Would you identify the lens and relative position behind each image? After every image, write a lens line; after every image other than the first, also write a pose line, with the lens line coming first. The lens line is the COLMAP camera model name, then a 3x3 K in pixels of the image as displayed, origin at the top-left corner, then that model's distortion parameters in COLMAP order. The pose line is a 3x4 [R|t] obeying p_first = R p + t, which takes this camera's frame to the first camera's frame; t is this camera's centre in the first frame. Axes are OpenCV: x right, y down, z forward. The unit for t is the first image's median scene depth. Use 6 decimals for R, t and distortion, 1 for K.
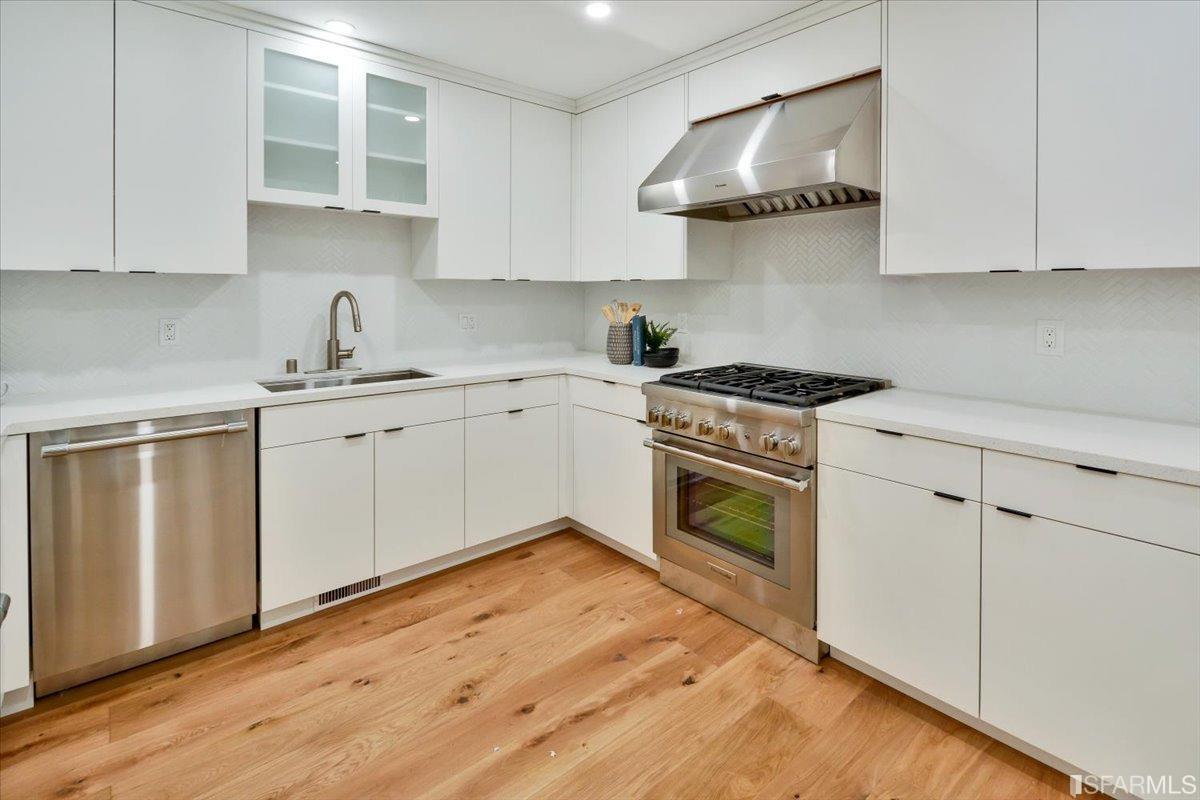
lens RADIAL K [[556.9, 0, 607.2], [0, 556.9, 303.1], [0, 0, 1]] dist [0.001117, -0.003809]
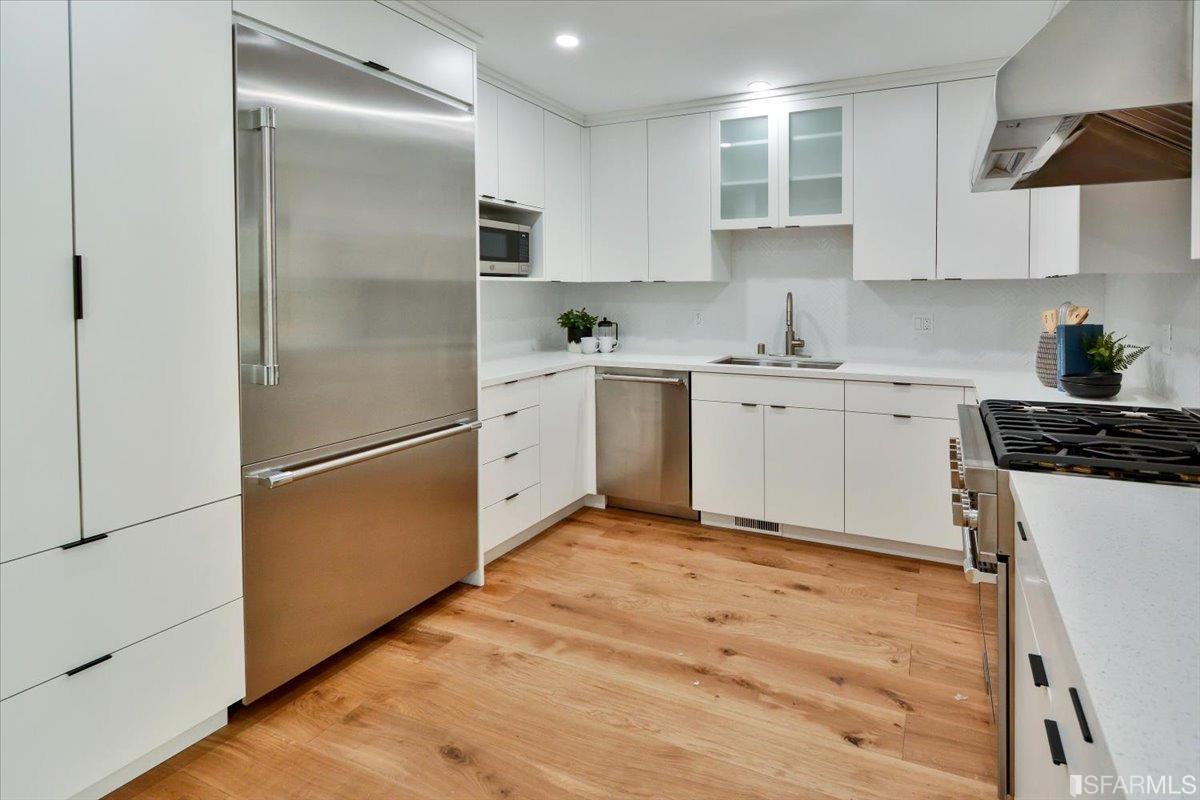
lens RADIAL K [[564.3, 0, 736.2], [0, 564.3, 312.7], [0, 0, 1]] dist [0.000038, -0.000007]
pose [[0.484263, 0.029928, -0.874410, 0.616263], [-0.014889, 0.999552, 0.025966, -0.007696], [0.874796, 0.000444, 0.484492, 0.311471]]
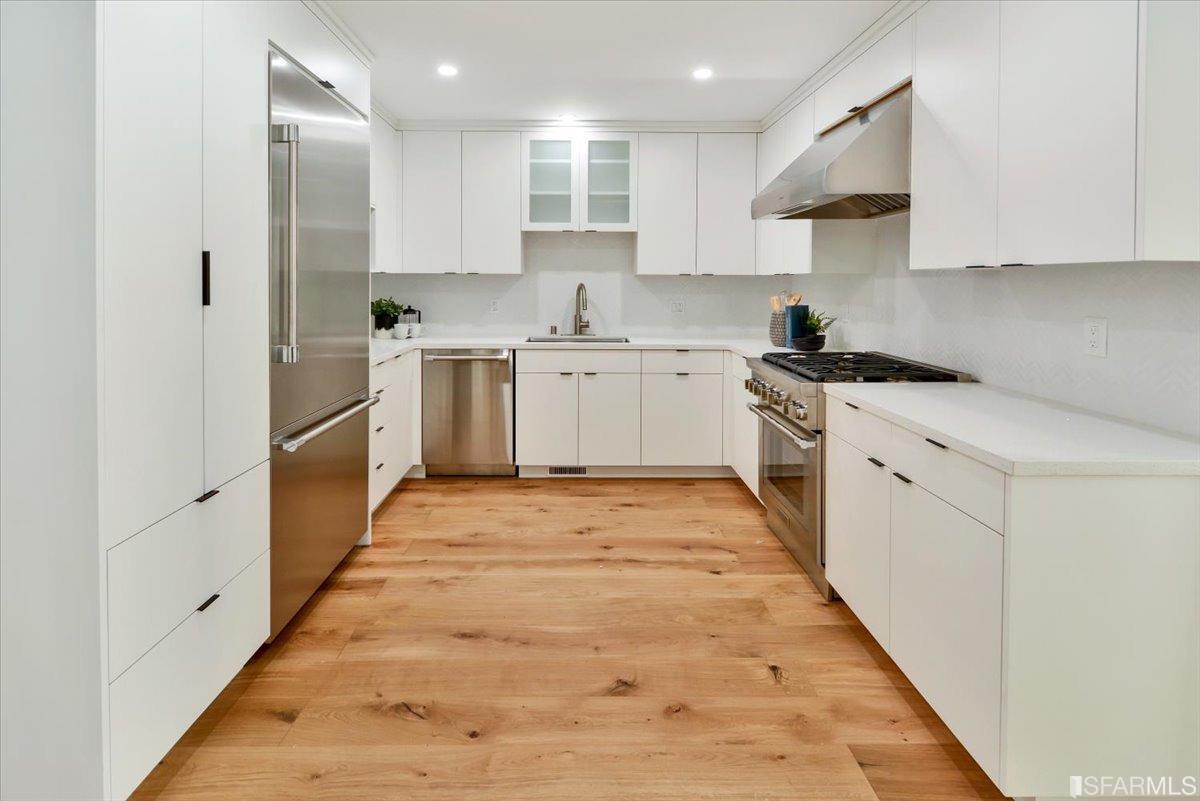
lens RADIAL K [[556.9, 0, 607.2], [0, 556.9, 303.6], [0, 0, 1]] dist [0.001117, -0.003809]
pose [[0.783953, 0.025805, -0.620284, 0.581081], [-0.015531, 0.999638, 0.021958, -0.001035], [0.620626, -0.007580, 0.784070, -0.171803]]
